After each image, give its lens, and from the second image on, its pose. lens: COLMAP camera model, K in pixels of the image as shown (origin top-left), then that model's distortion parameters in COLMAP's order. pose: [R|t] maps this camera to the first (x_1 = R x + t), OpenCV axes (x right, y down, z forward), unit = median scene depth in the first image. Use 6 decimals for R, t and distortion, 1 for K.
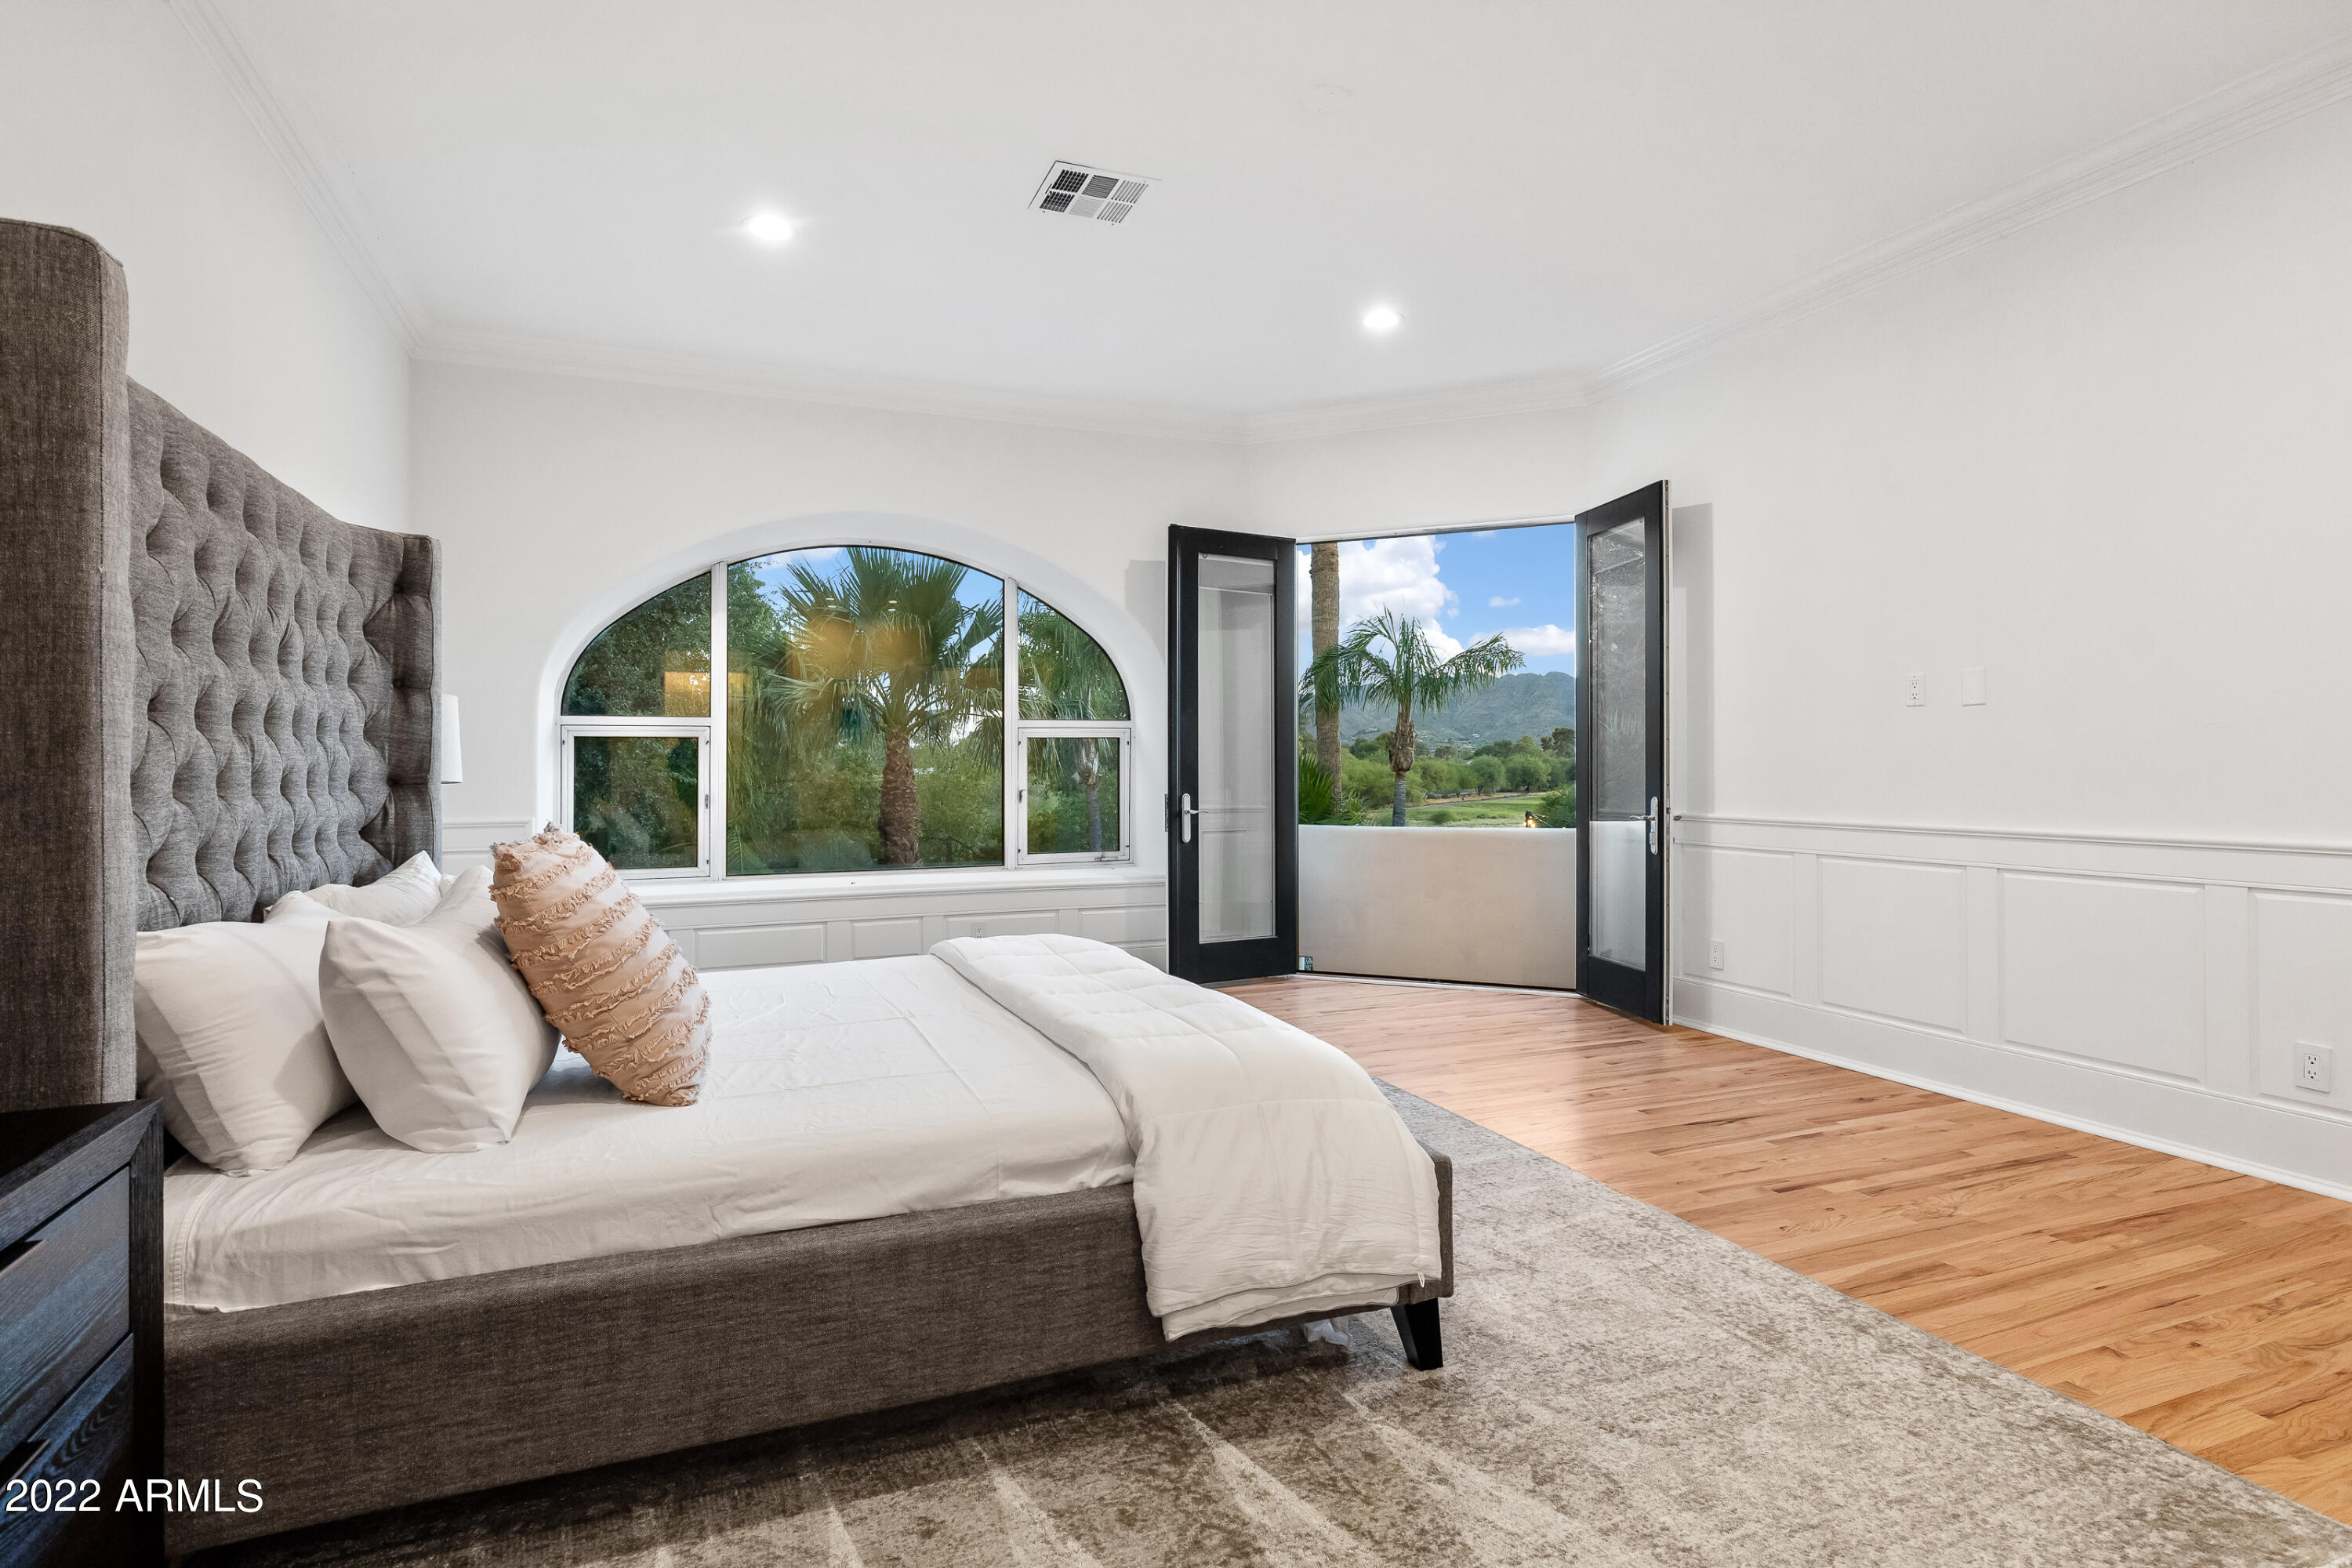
lens RADIAL K [[1207.2, 0, 1176.0], [0, 1207.2, 784.0], [0, 0, 1]] dist [0.000042, -0.000003]
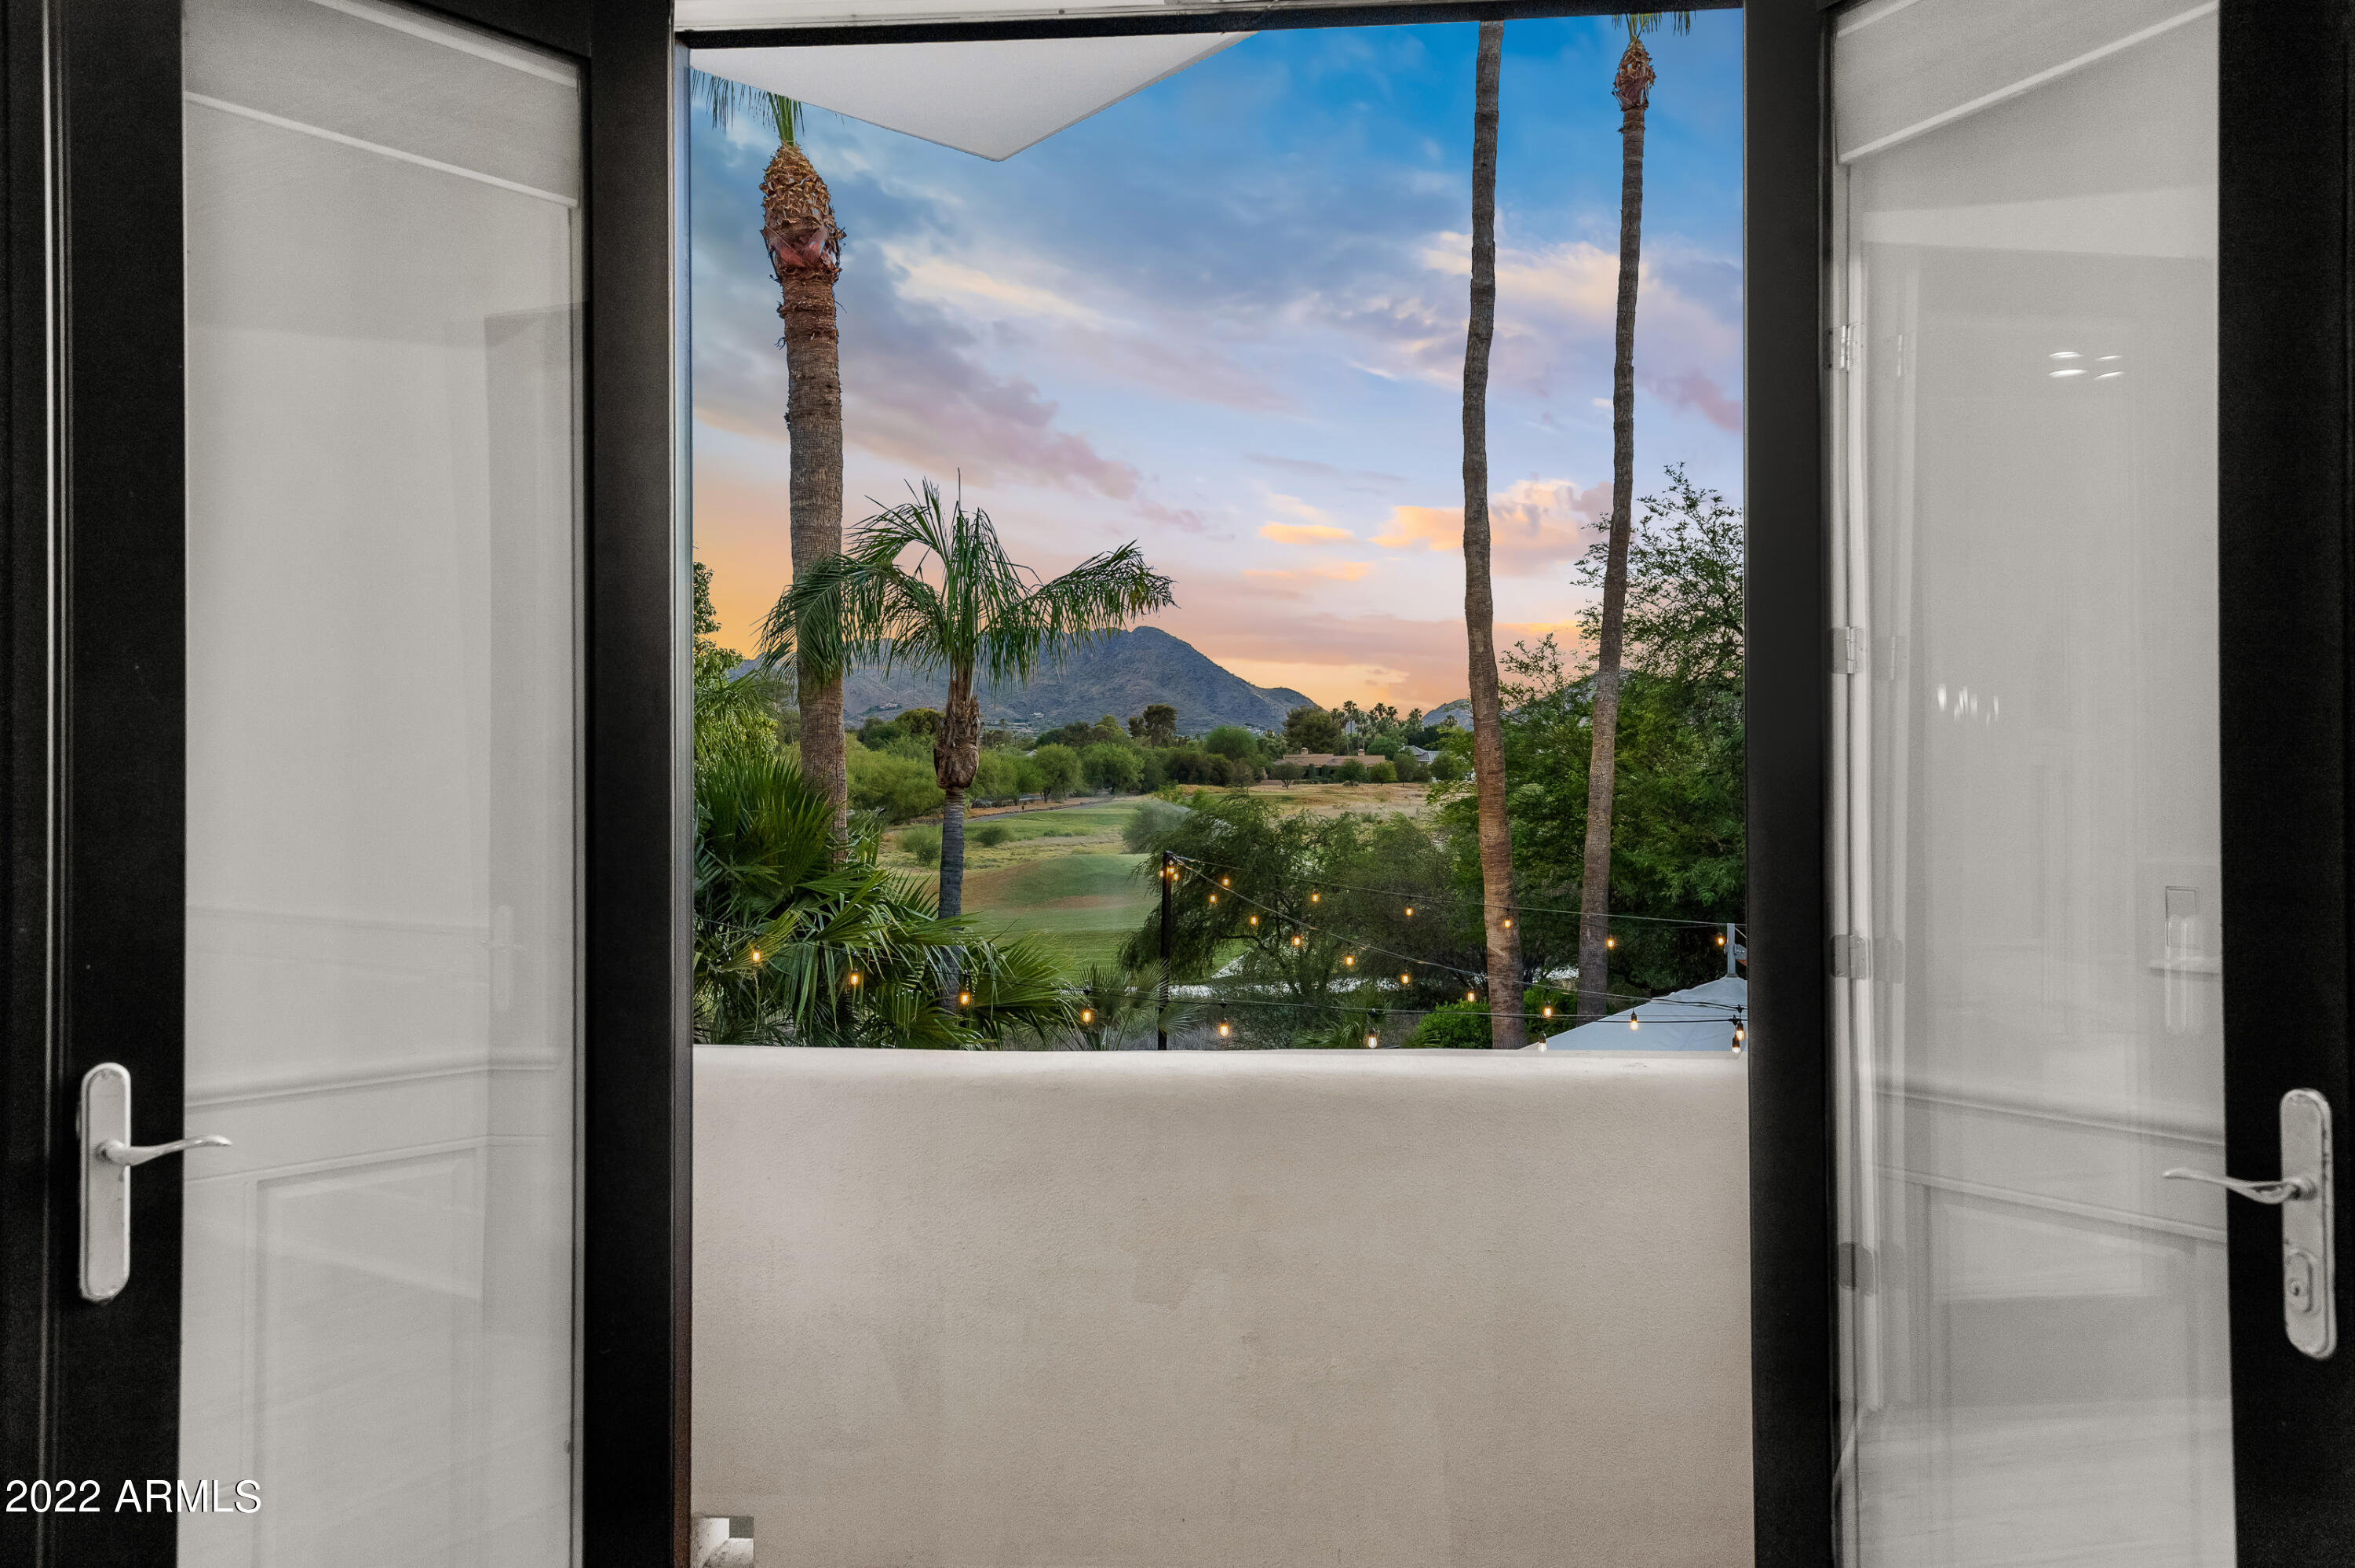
lens RADIAL K [[1698.3, 0, 1175.4], [0, 1698.3, 749.1], [0, 0, 1]] dist [-0.004031, -0.001739]
pose [[0.946433, 0.000583, 0.322899, 0.030724], [0.005424, 0.999829, -0.017705, -0.014026], [-0.322854, 0.018508, 0.946268, 0.232132]]
